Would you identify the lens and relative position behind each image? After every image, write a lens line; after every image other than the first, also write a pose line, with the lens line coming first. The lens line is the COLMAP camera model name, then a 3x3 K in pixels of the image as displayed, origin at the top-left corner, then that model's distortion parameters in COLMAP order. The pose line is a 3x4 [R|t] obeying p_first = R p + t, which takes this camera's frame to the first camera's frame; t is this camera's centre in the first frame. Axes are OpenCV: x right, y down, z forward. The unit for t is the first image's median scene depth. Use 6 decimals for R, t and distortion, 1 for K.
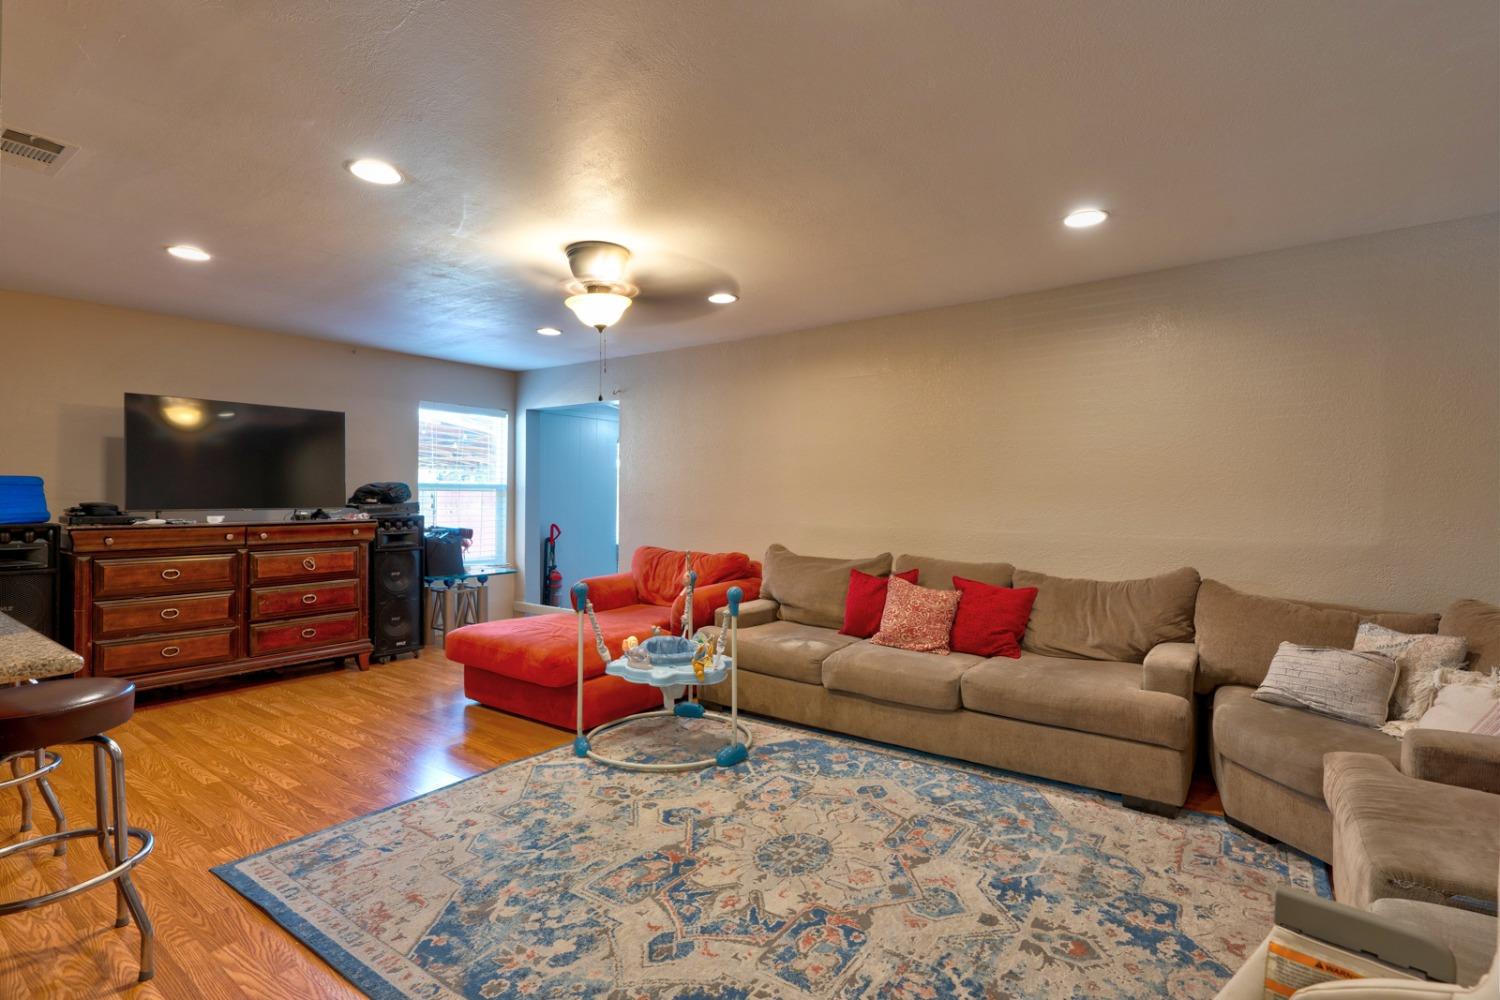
lens RADIAL K [[715.2, 0, 761.8], [0, 715.2, 501.5], [0, 0, 1]] dist [-0.011881, 0.001687]
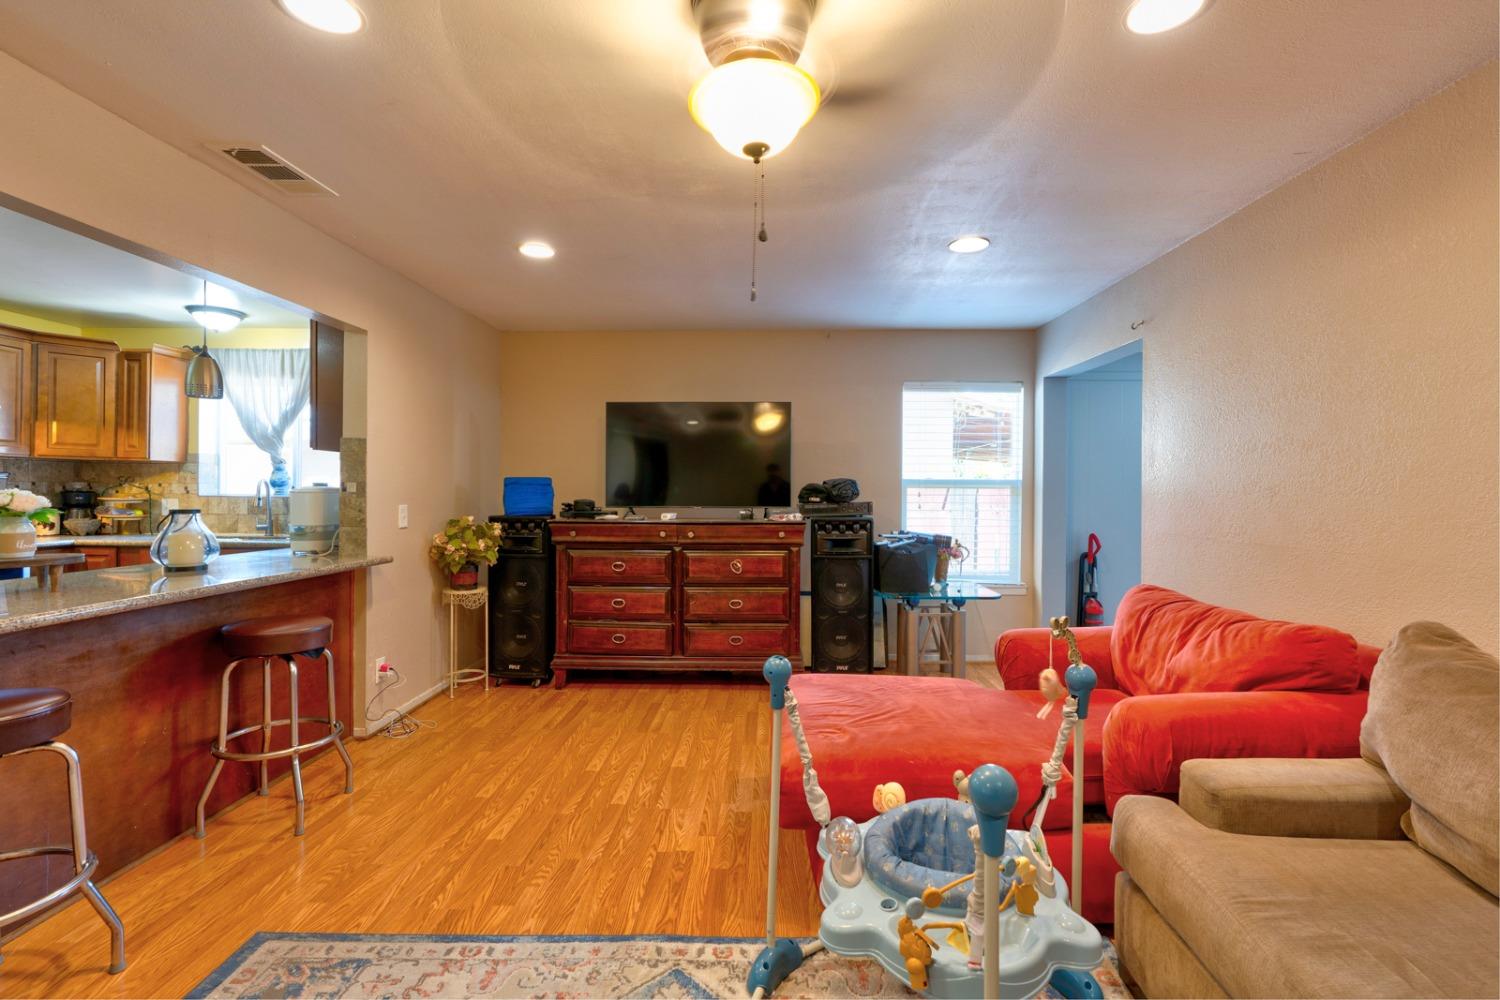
lens RADIAL K [[684.5, 0, 755.7], [0, 684.5, 496.0], [0, 0, 1]] dist [-0.009975, 0.005027]
pose [[0.568345, 0.004674, -0.822777, 0.121456], [-0.009191, 0.999958, -0.000669, -0.004691], [0.822739, 0.007942, 0.568364, 0.539526]]
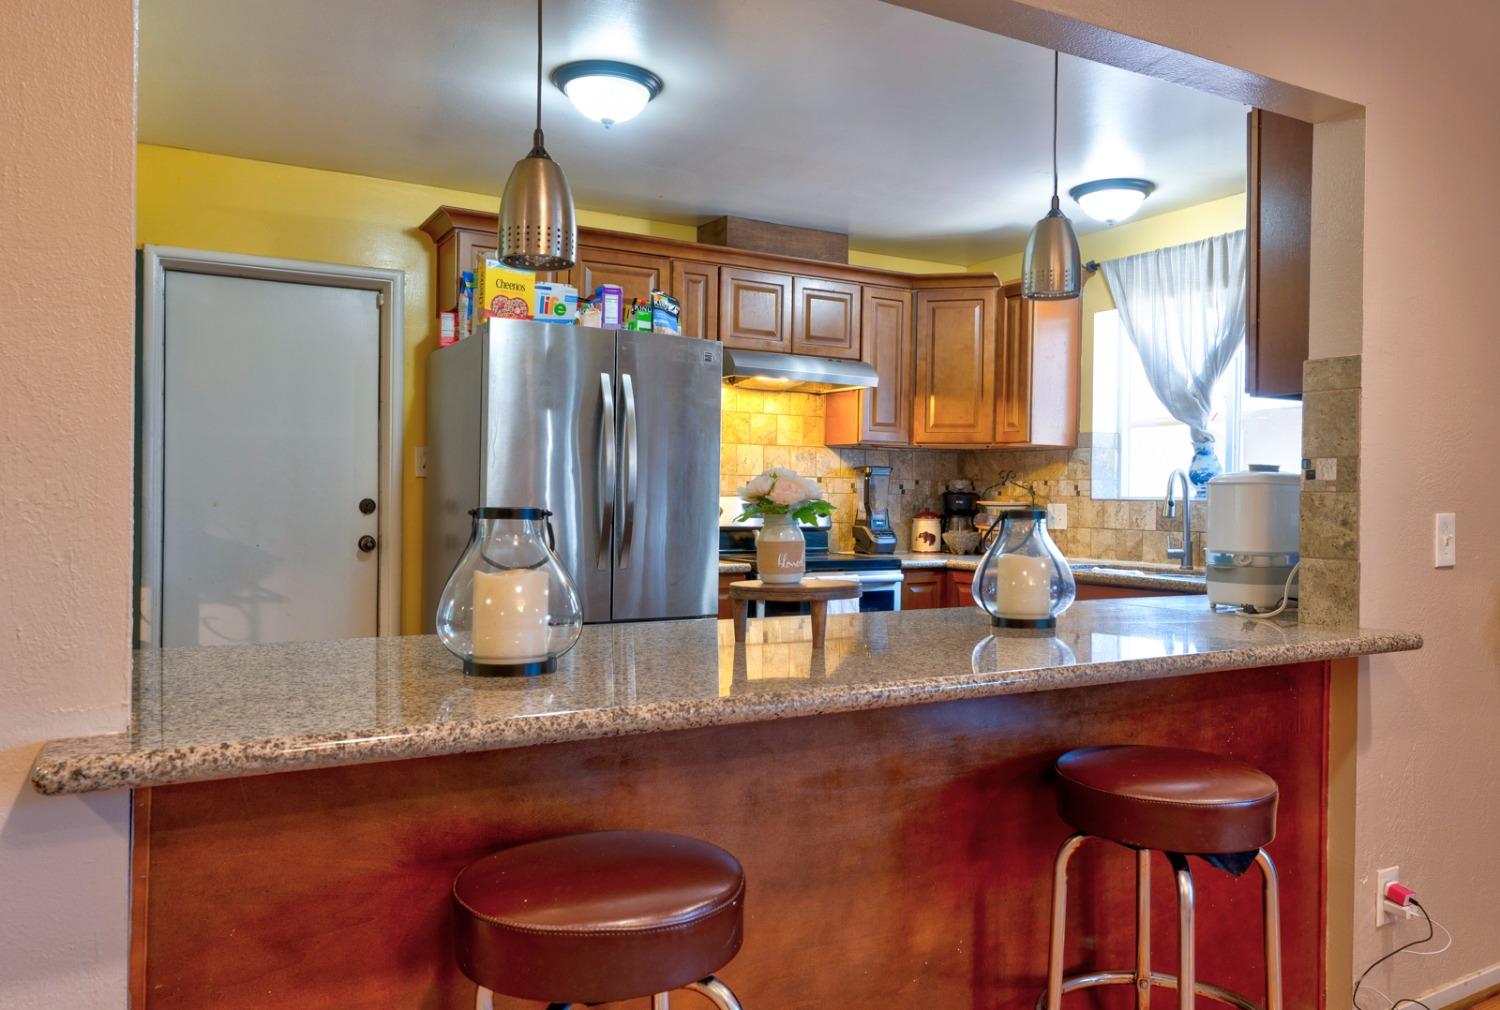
lens RADIAL K [[1084.7, 0, 765.0], [0, 1084.7, 503.8], [0, 0, 1]] dist [-0.010605, 0.010772]
pose [[-0.398166, -0.002767, -0.917309, -0.159551], [-0.016857, 0.999849, 0.004301, 0.008516], [0.917158, 0.017175, -0.398153, 0.559836]]
